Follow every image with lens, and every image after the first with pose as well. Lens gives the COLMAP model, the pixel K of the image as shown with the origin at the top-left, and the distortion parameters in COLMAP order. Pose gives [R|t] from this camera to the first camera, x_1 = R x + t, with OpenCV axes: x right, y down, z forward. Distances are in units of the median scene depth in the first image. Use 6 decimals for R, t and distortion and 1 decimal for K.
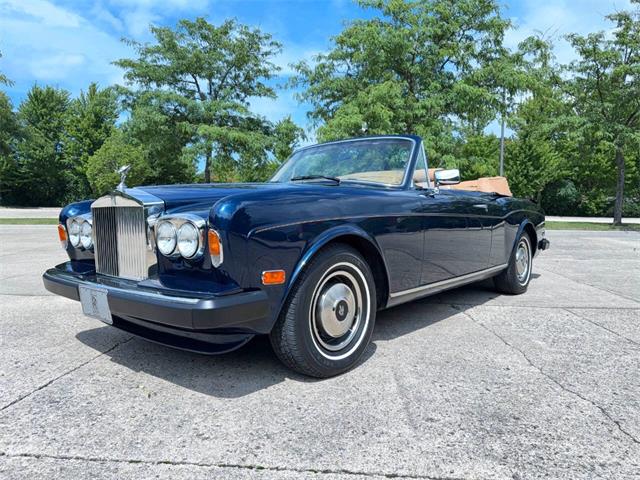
lens RADIAL K [[453.3, 0, 320.0], [0, 453.3, 240.0], [0, 0, 1]] dist [0.023018, -0.034197]
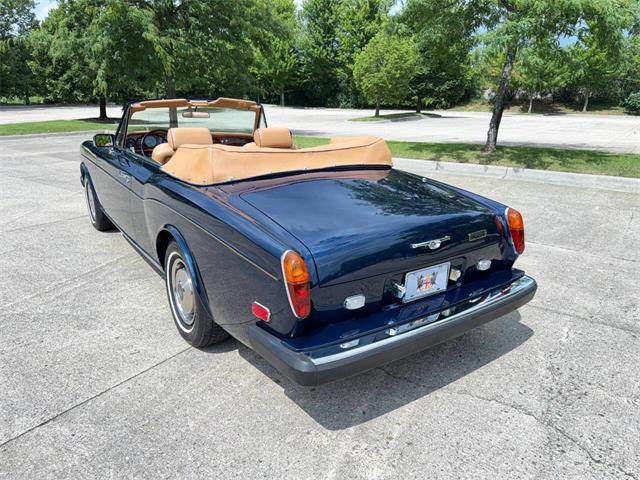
lens RADIAL K [[453.2, 0, 324.1], [0, 453.2, 240.4], [0, 0, 1]] dist [0.009920, -0.008892]
pose [[0.852463, 0.156790, -0.498723, -0.035995], [-0.042153, 0.971475, 0.233365, -0.019670], [0.521086, -0.177912, 0.834755, 0.095522]]
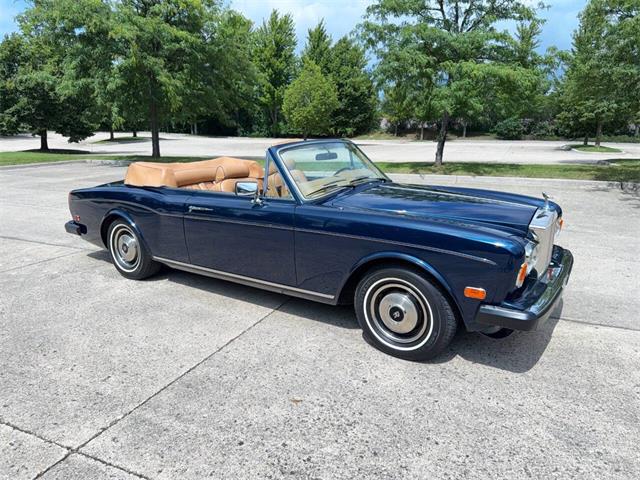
lens RADIAL K [[449.8, 0, 323.2], [0, 449.8, 242.2], [0, 0, 1]] dist [0.045432, -0.058918]
pose [[0.951064, 0.071806, -0.300535, -0.059974], [-0.019683, 0.984727, 0.172989, -0.014684], [0.308367, -0.158608, 0.937952, 0.008786]]
